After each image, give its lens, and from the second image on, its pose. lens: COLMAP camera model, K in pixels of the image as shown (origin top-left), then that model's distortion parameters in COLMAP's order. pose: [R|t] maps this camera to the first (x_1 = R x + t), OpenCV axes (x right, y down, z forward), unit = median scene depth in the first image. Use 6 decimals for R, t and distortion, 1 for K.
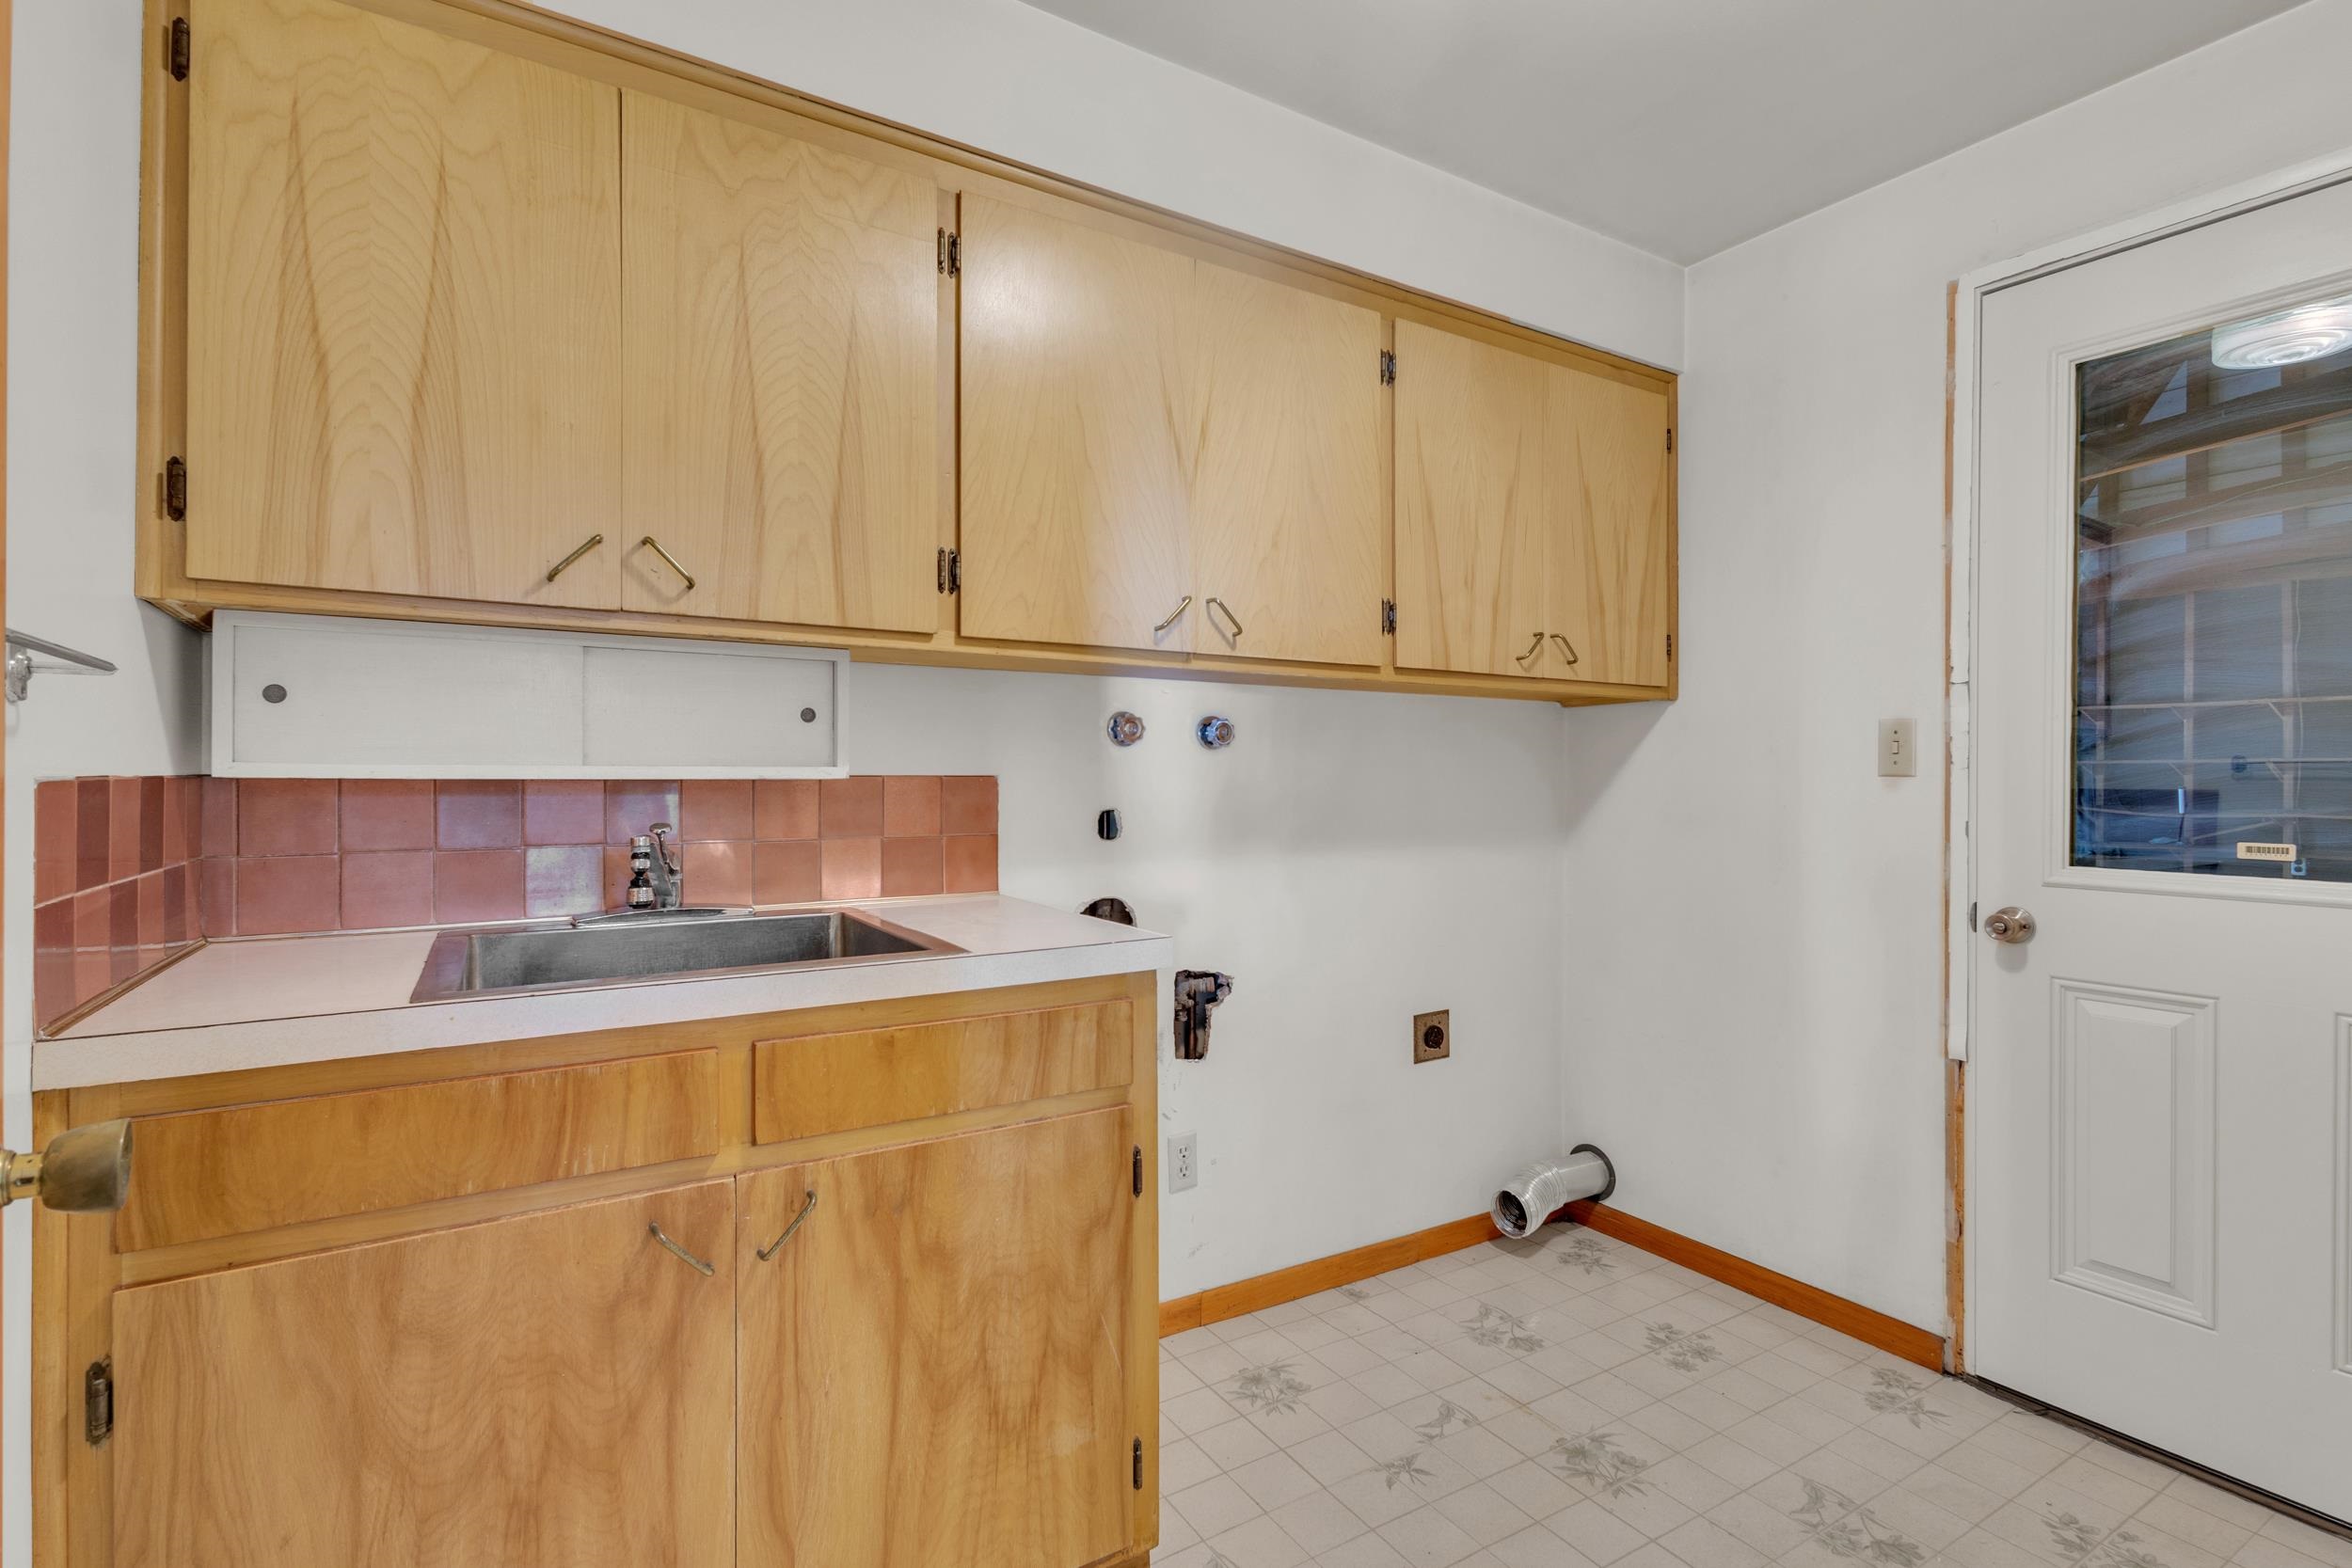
lens RADIAL K [[1091.4, 0, 1175.3], [0, 1091.4, 782.1], [0, 0, 1]] dist [0.010840, -0.002665]
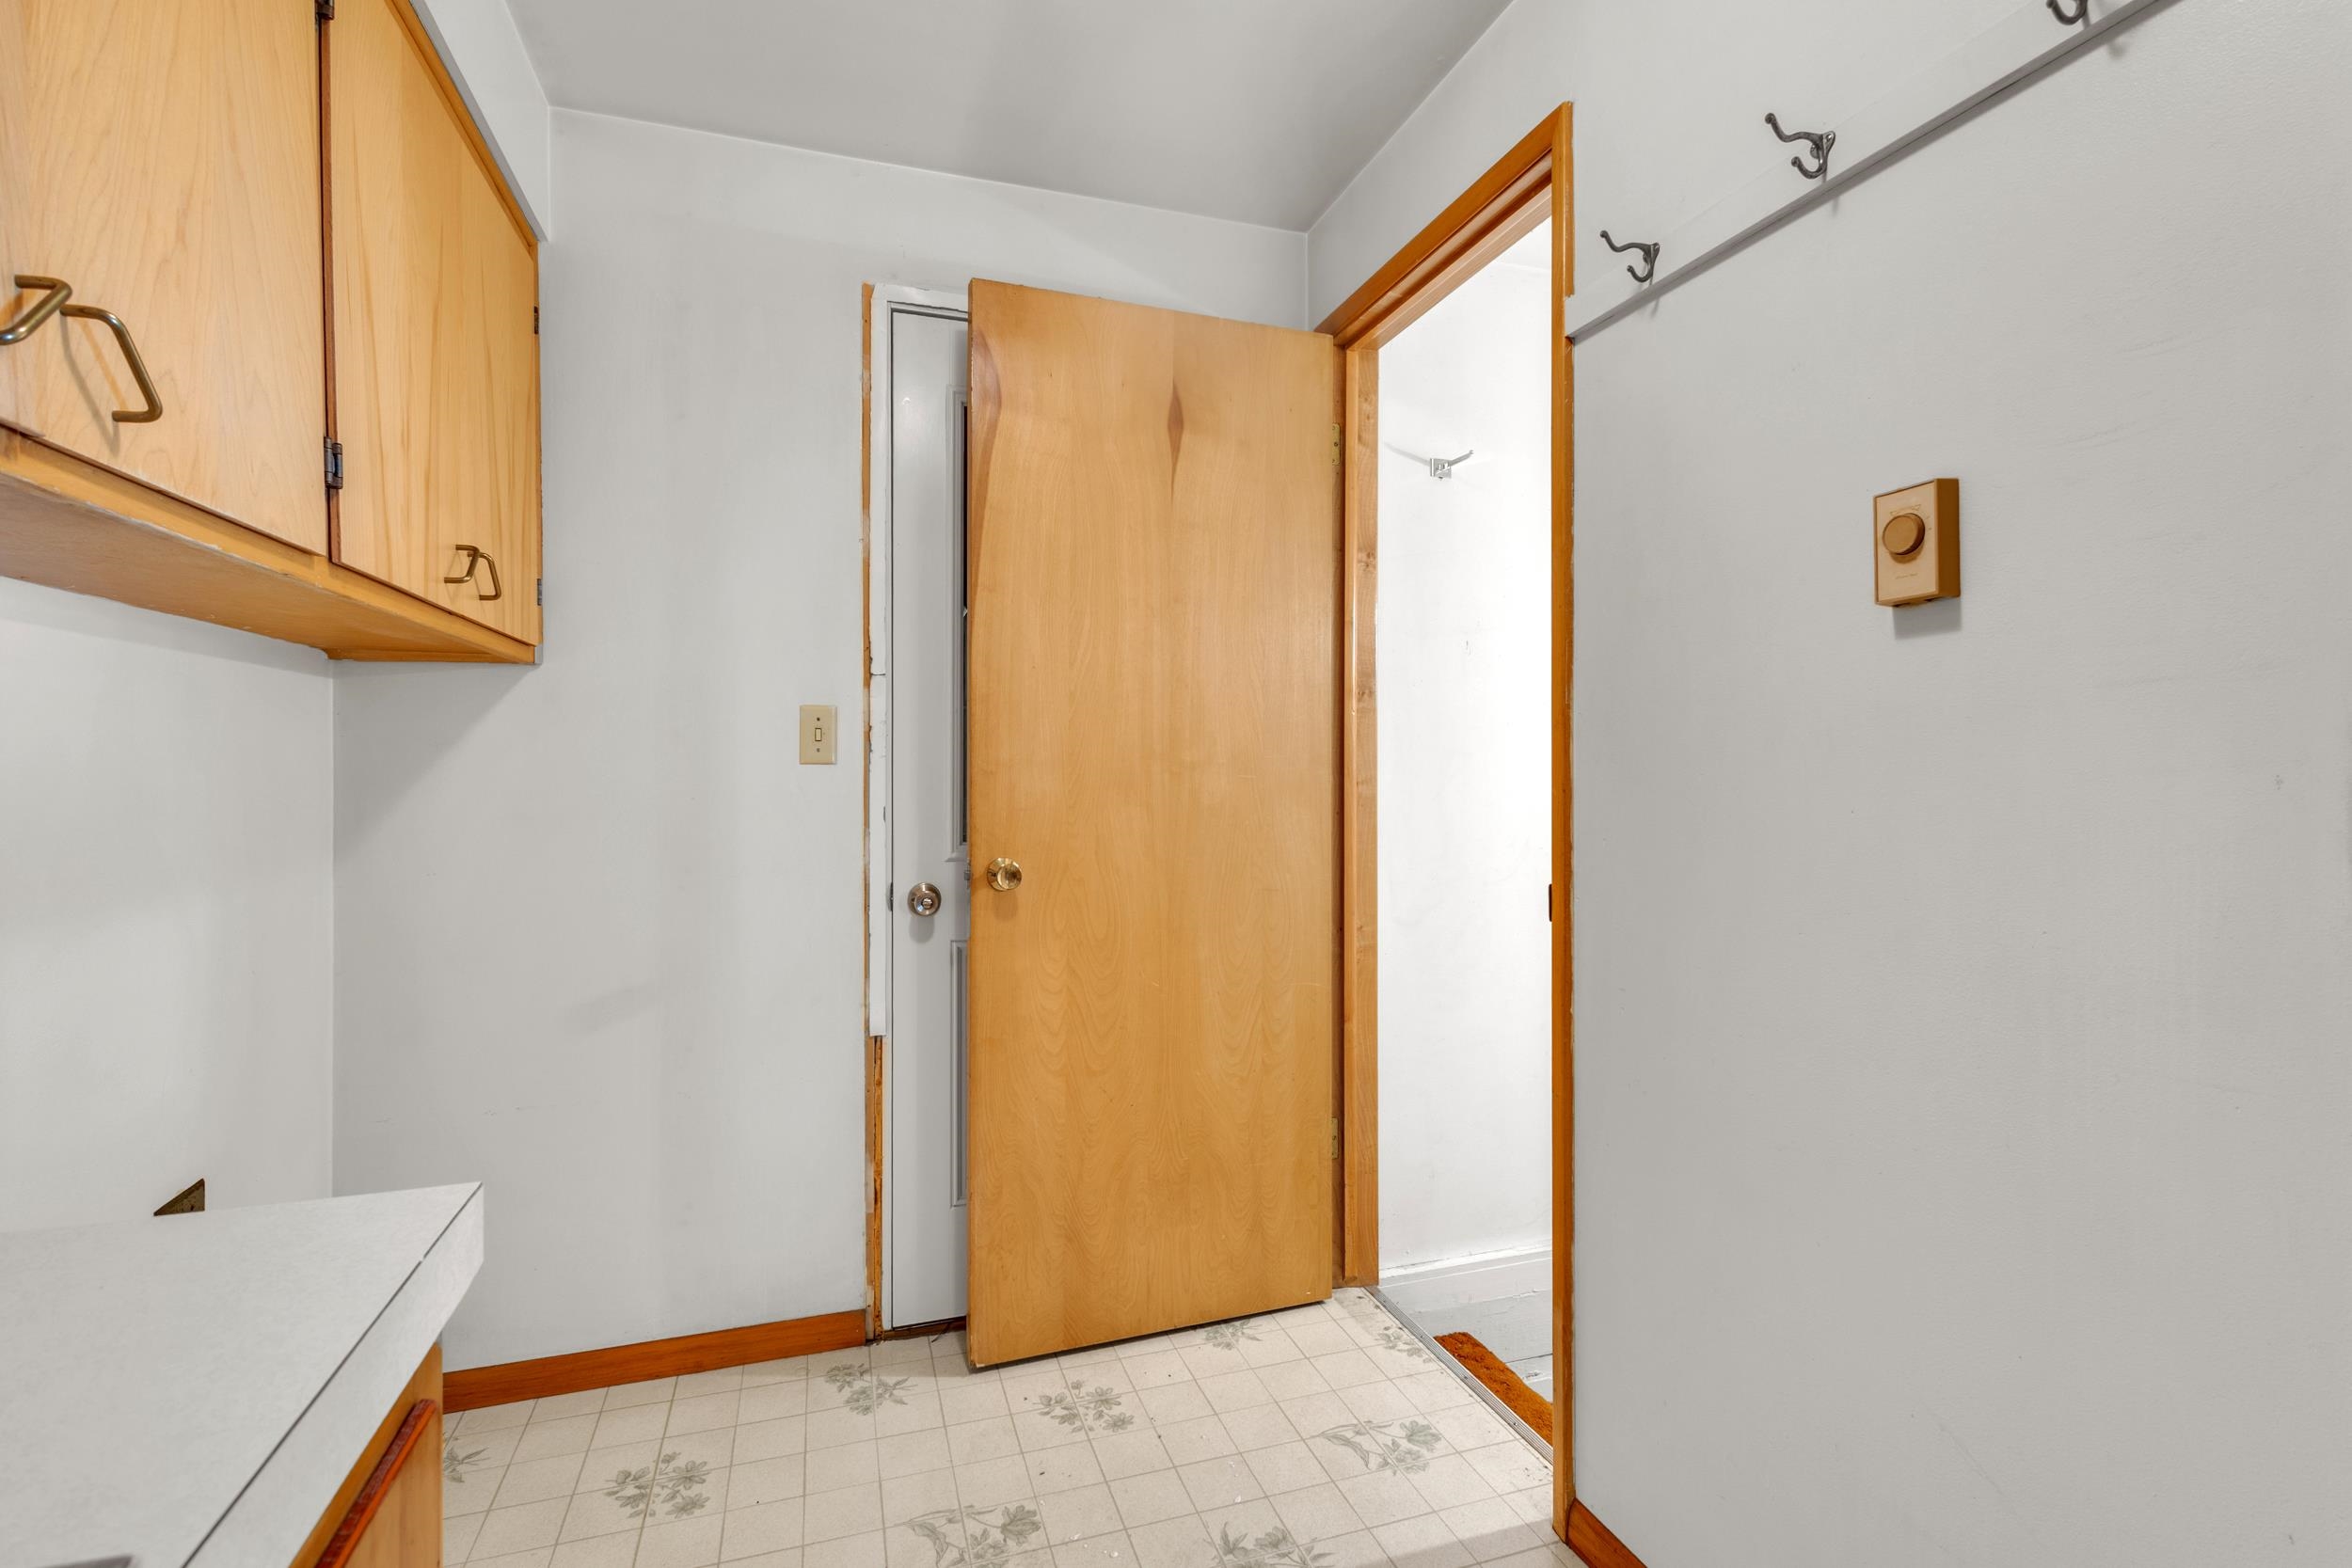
lens RADIAL K [[1091.4, 0, 1176.2], [0, 1091.4, 772.3], [0, 0, 1]] dist [0.010840, -0.002665]
pose [[0.232911, -0.009055, 0.972456, -0.227984], [0.002840, 0.999959, 0.008631, -0.005715], [-0.972494, 0.000751, 0.232927, 0.478685]]
